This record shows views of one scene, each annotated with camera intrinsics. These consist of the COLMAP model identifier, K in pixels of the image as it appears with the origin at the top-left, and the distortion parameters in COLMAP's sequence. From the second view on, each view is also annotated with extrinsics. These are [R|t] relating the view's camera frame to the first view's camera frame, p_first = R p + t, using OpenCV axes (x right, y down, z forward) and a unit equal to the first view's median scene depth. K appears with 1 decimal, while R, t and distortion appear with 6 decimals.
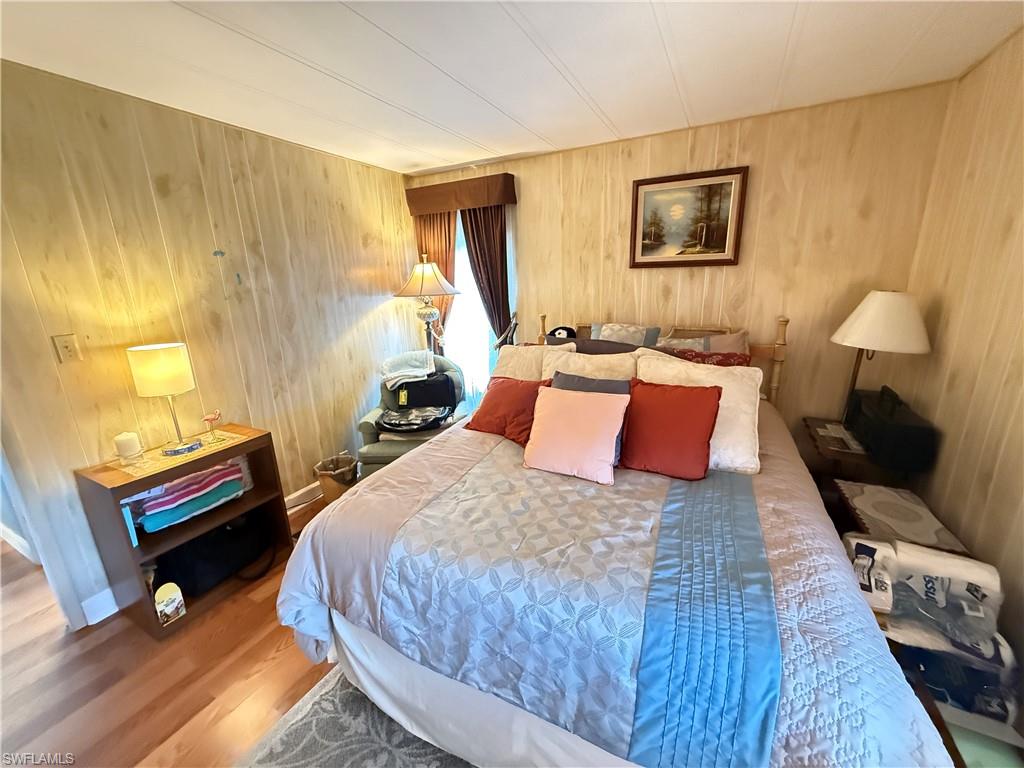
lens RADIAL K [[407.6, 0, 509.6], [0, 407.6, 386.1], [0, 0, 1]] dist [-0.000105, -0.000128]
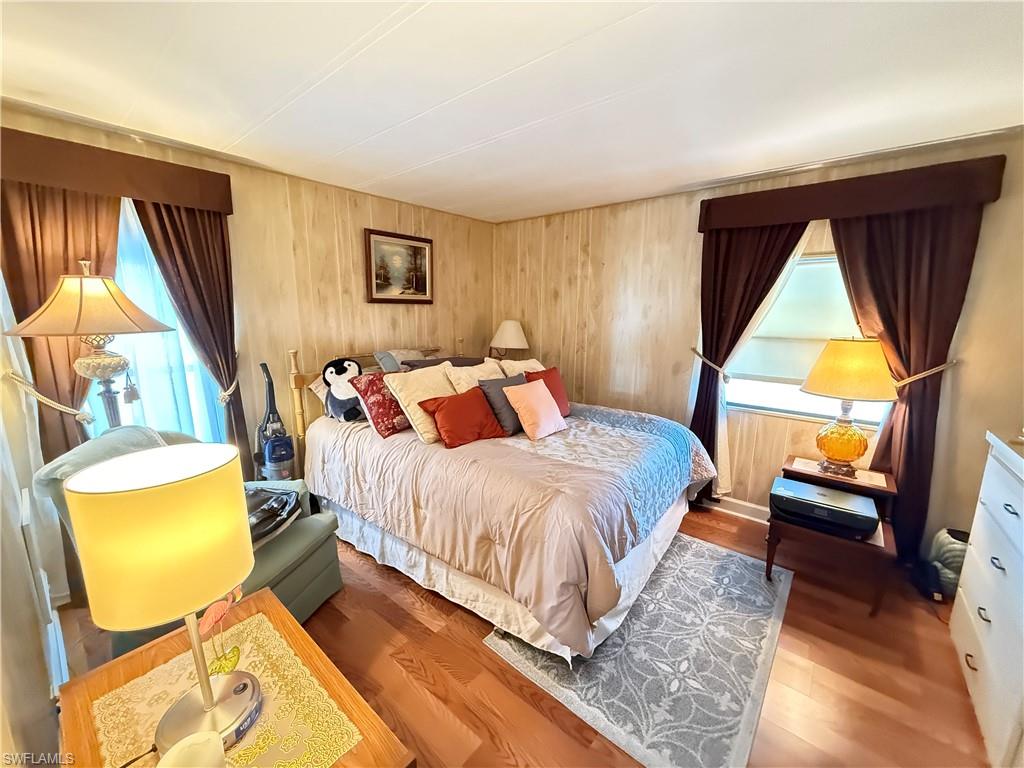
lens RADIAL K [[407.6, 0, 509.6], [0, 407.6, 386.1], [0, 0, 1]] dist [-0.000105, -0.000128]
pose [[0.208886, -0.152008, 0.966054, -0.800497], [0.246730, 0.964081, 0.098349, -0.086996], [-0.946304, 0.217811, 0.238888, 0.439672]]
